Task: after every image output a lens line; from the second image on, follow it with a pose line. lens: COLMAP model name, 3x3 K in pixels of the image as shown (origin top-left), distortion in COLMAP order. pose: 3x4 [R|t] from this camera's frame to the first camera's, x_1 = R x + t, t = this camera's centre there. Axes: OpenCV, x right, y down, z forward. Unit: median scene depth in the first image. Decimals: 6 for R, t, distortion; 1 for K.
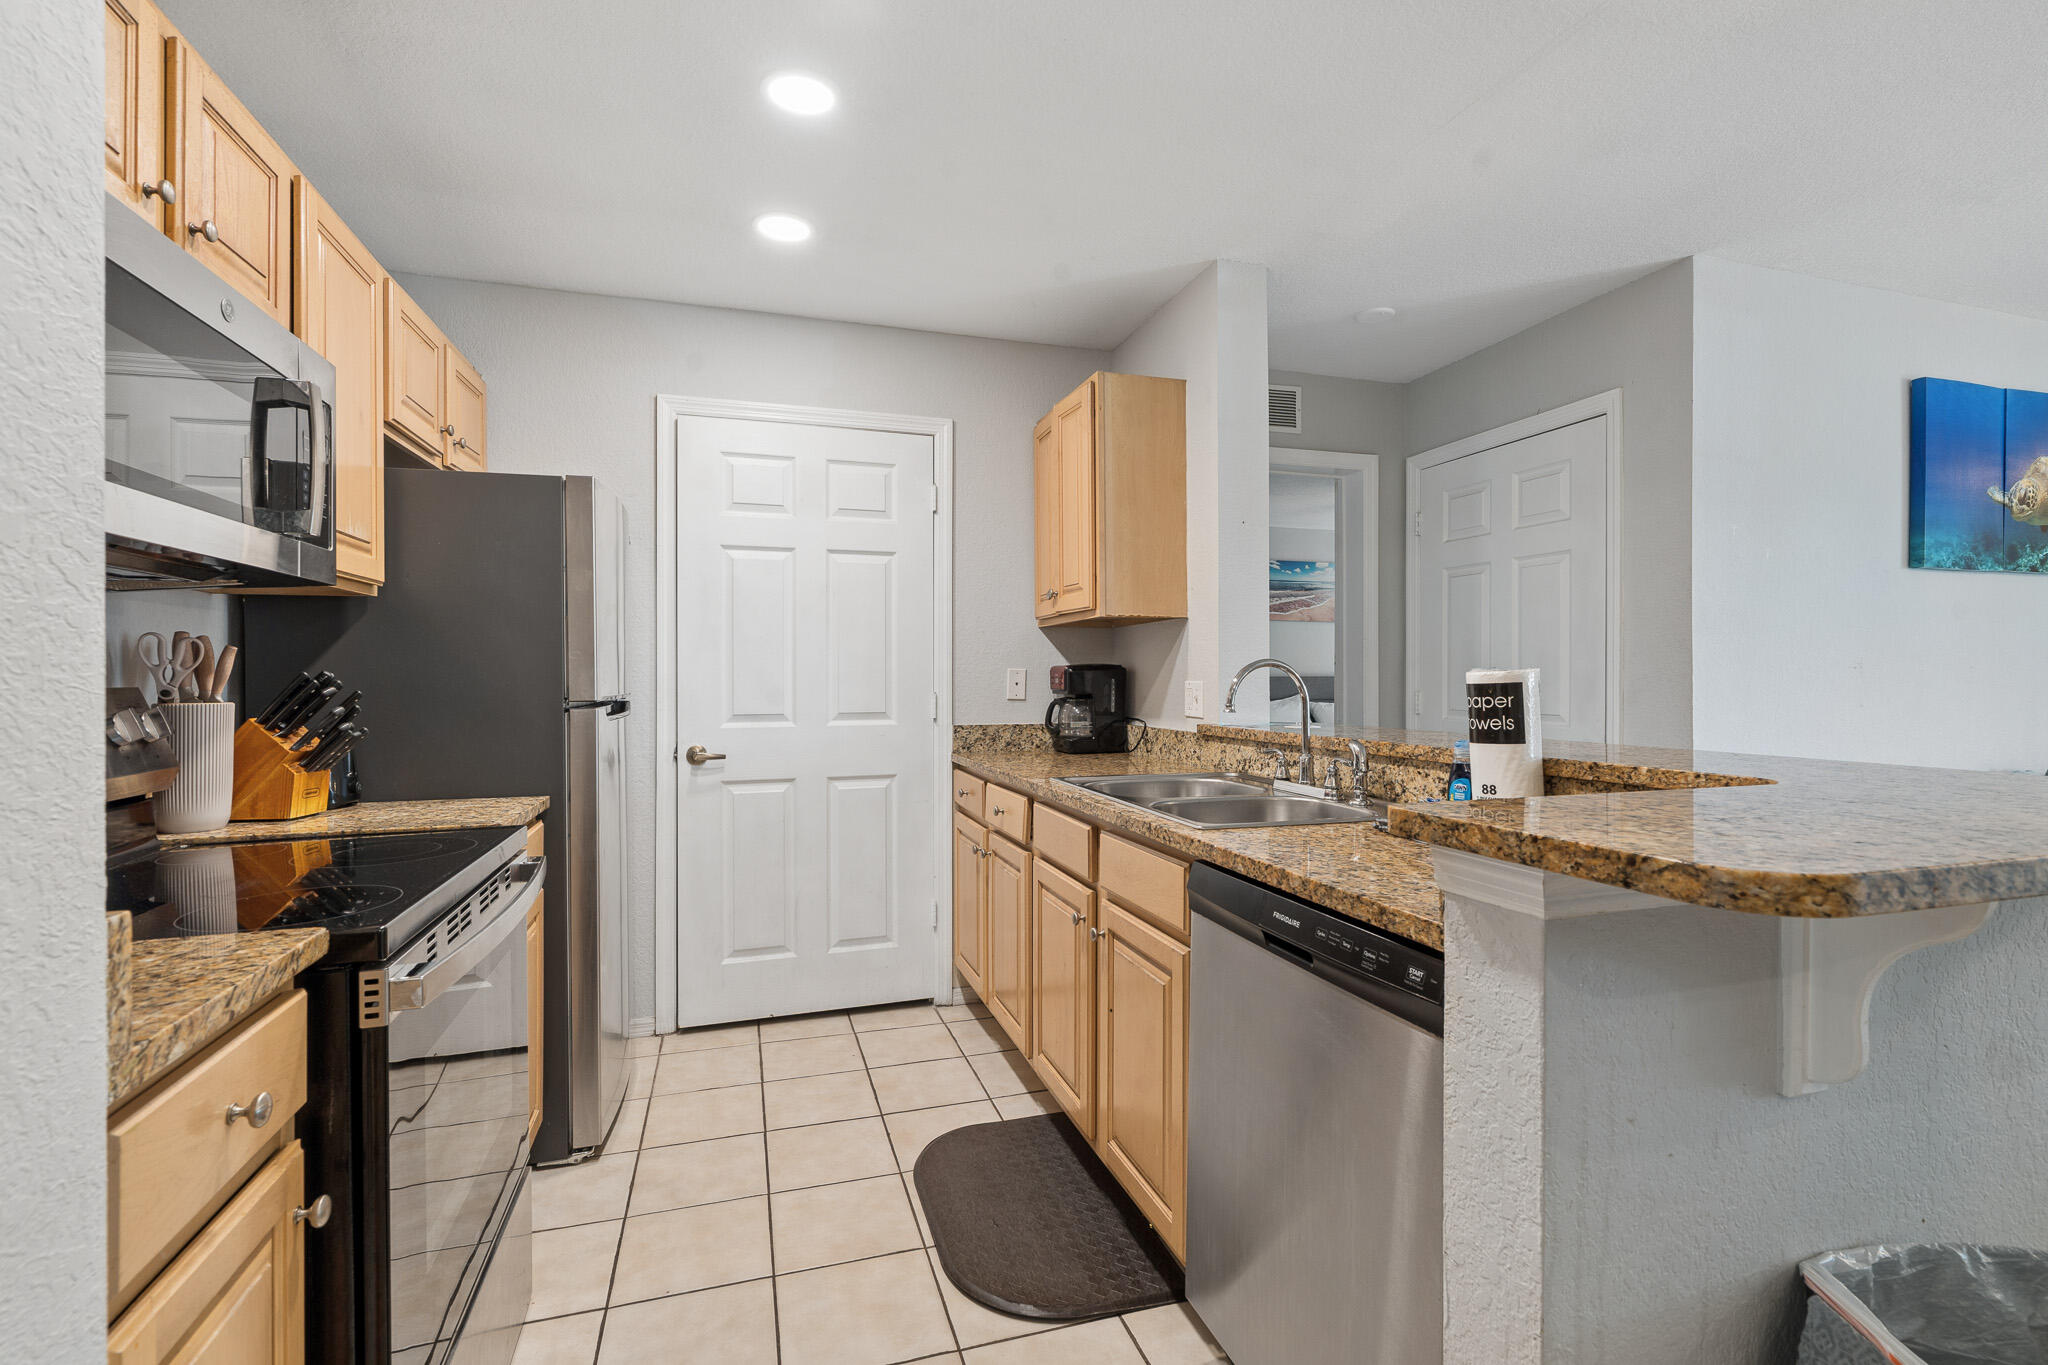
lens RADIAL K [[924.5, 0, 1020.3], [0, 924.5, 671.6], [0, 0, 1]] dist [-0.007244, 0.002744]
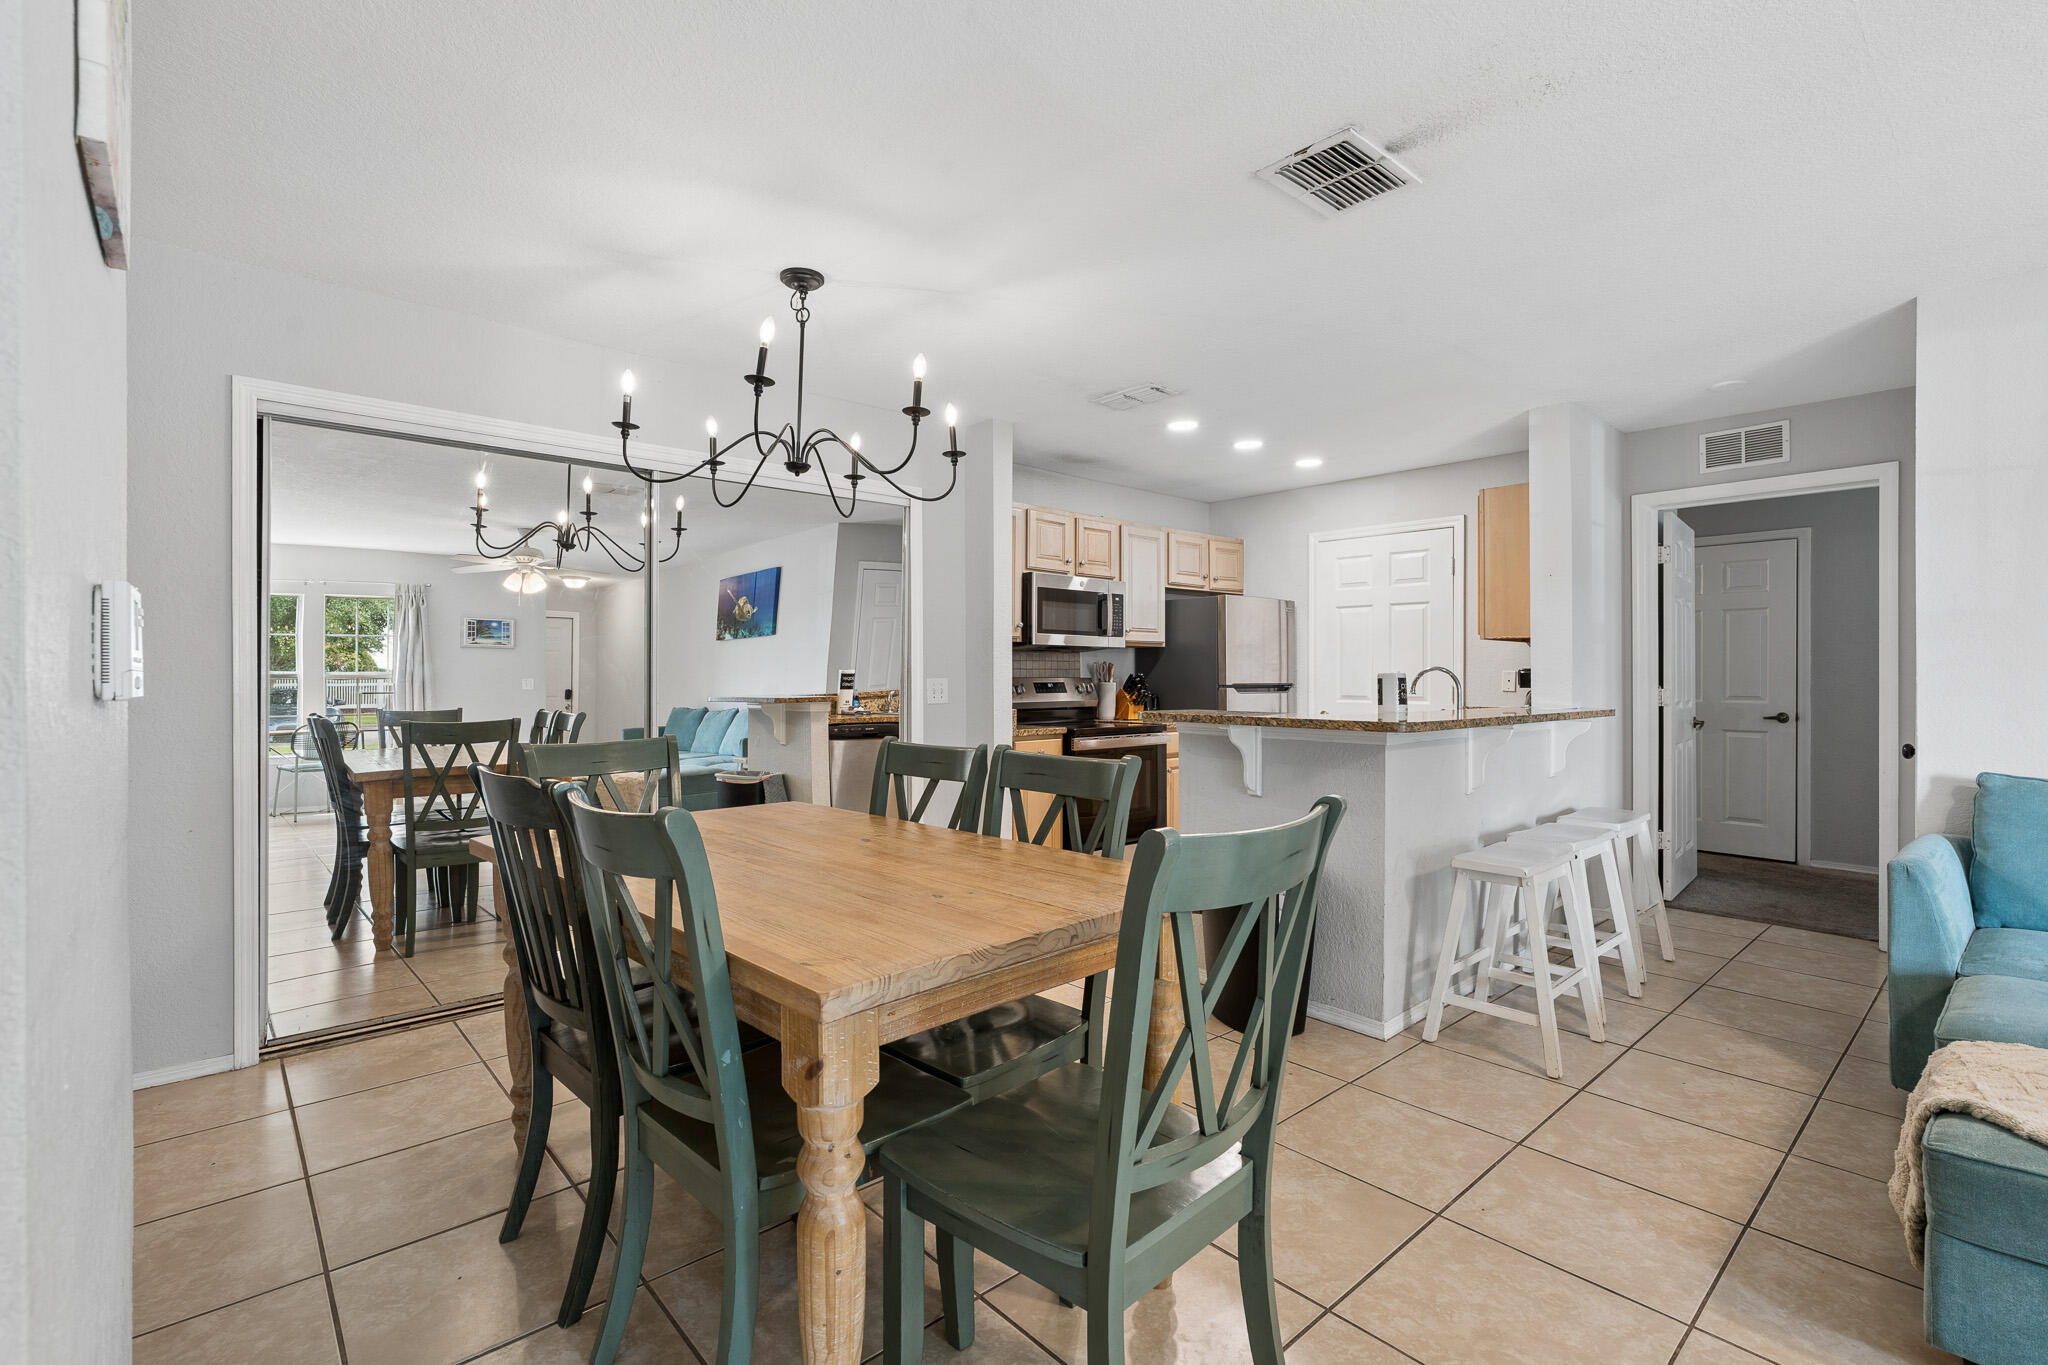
lens RADIAL K [[924.5, 0, 1019.2], [0, 924.5, 671.1], [0, 0, 1]] dist [-0.007244, 0.002744]
pose [[0.413106, -0.001212, -0.910682, 1.561850], [0.002169, 0.999998, -0.000347, -0.005727], [0.910680, -0.001832, 0.413108, -0.531818]]
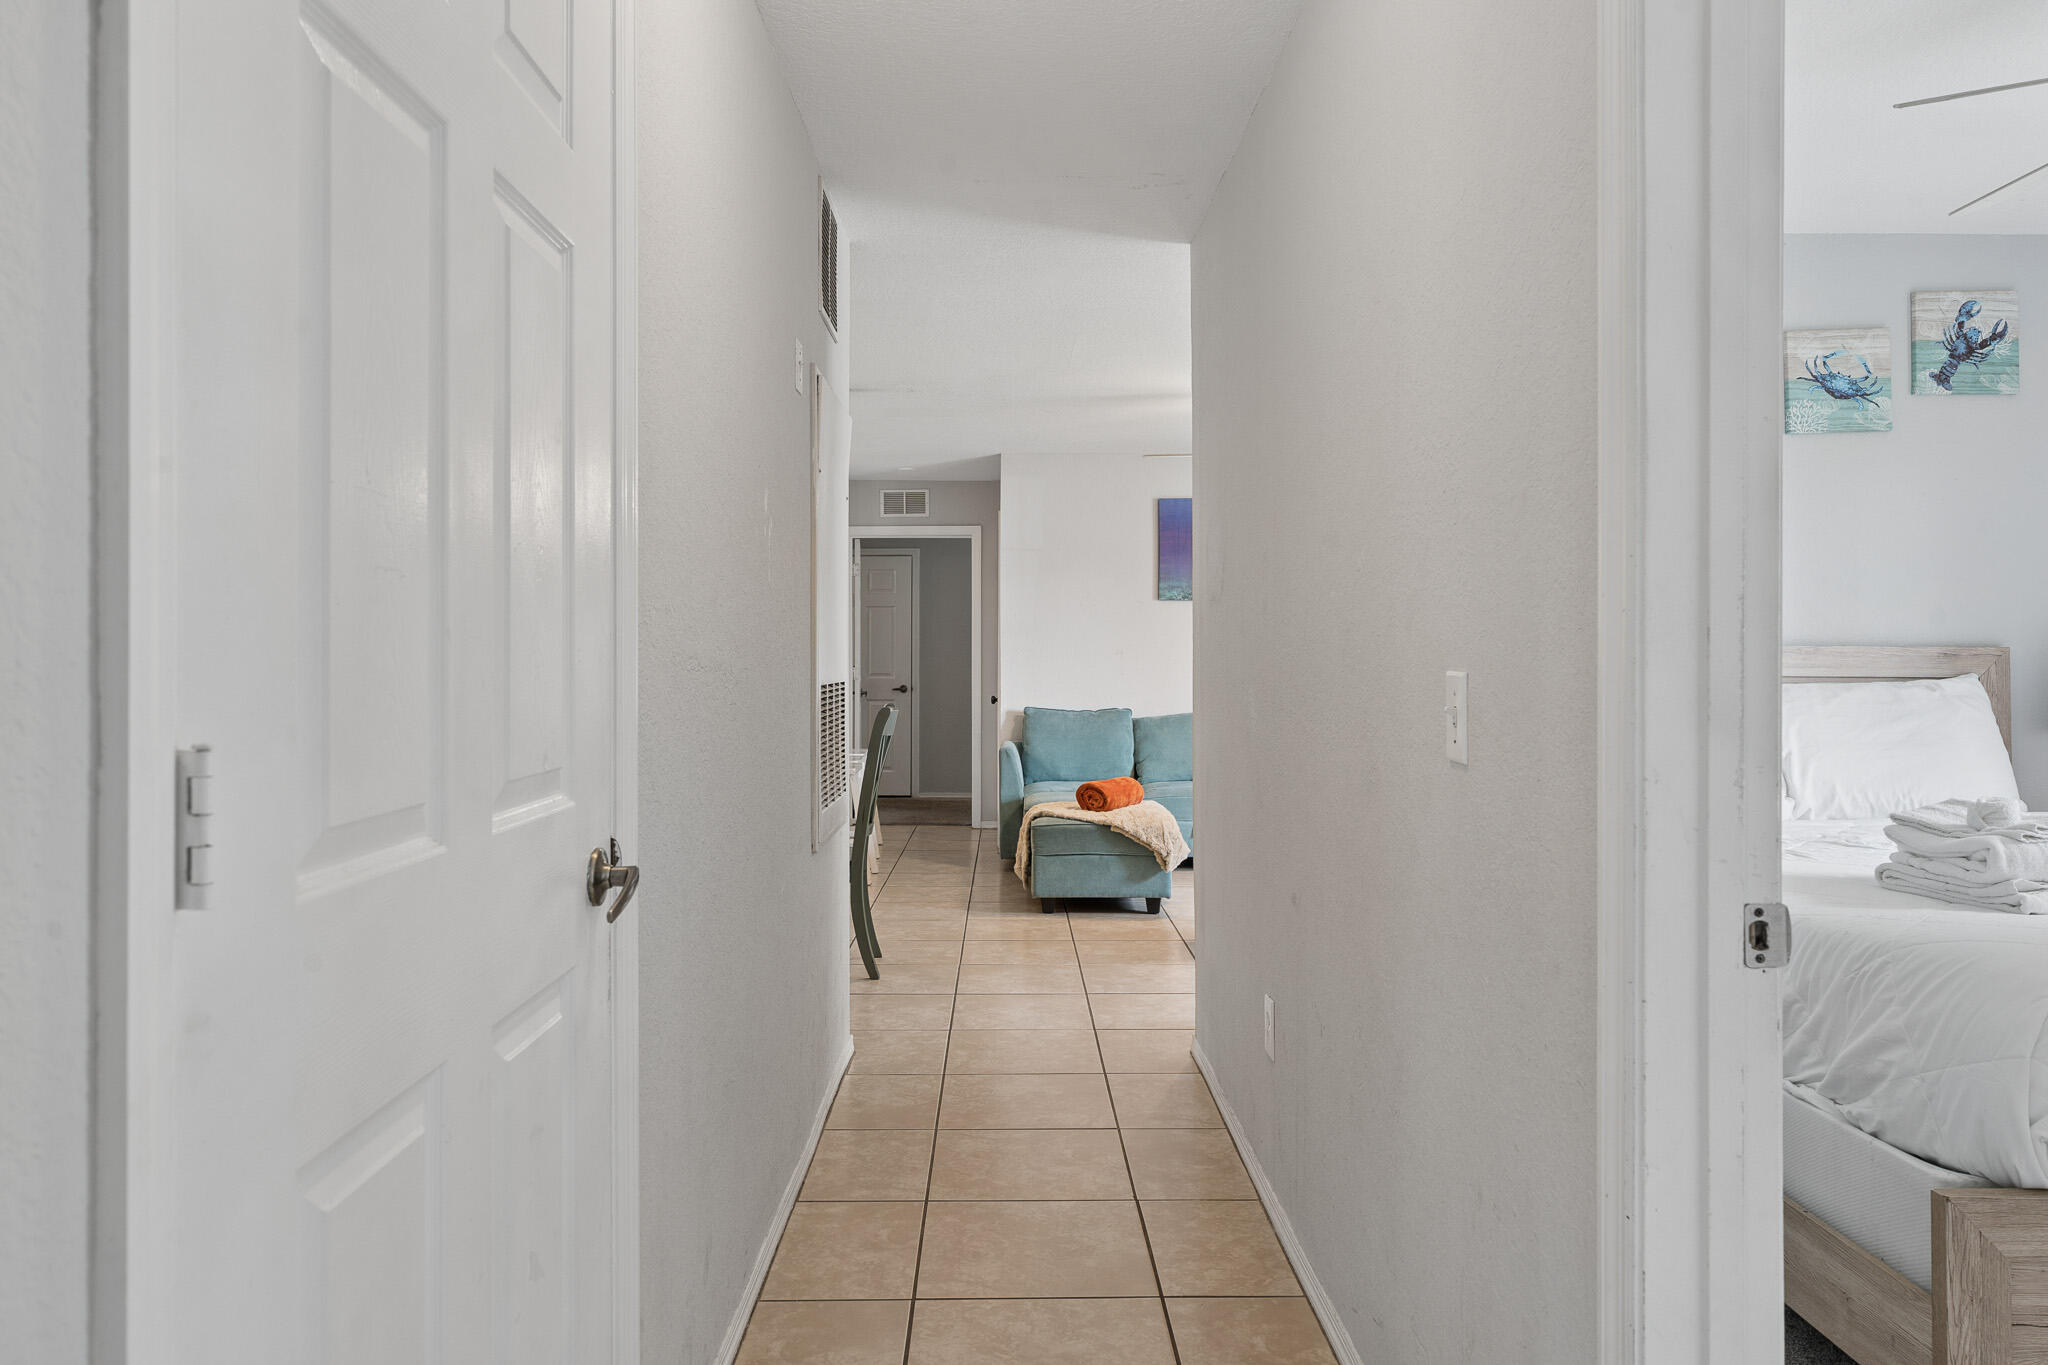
lens RADIAL K [[1382.4, 0, 1004.6], [0, 1382.4, 644.3], [0, 0, 1]] dist [-0.003110, 0.004157]
pose [[0.953848, -0.002526, -0.300280, 2.009890], [0.001032, 0.999986, -0.005133, -0.012186], [0.300289, 0.004586, 0.953837, -2.335549]]
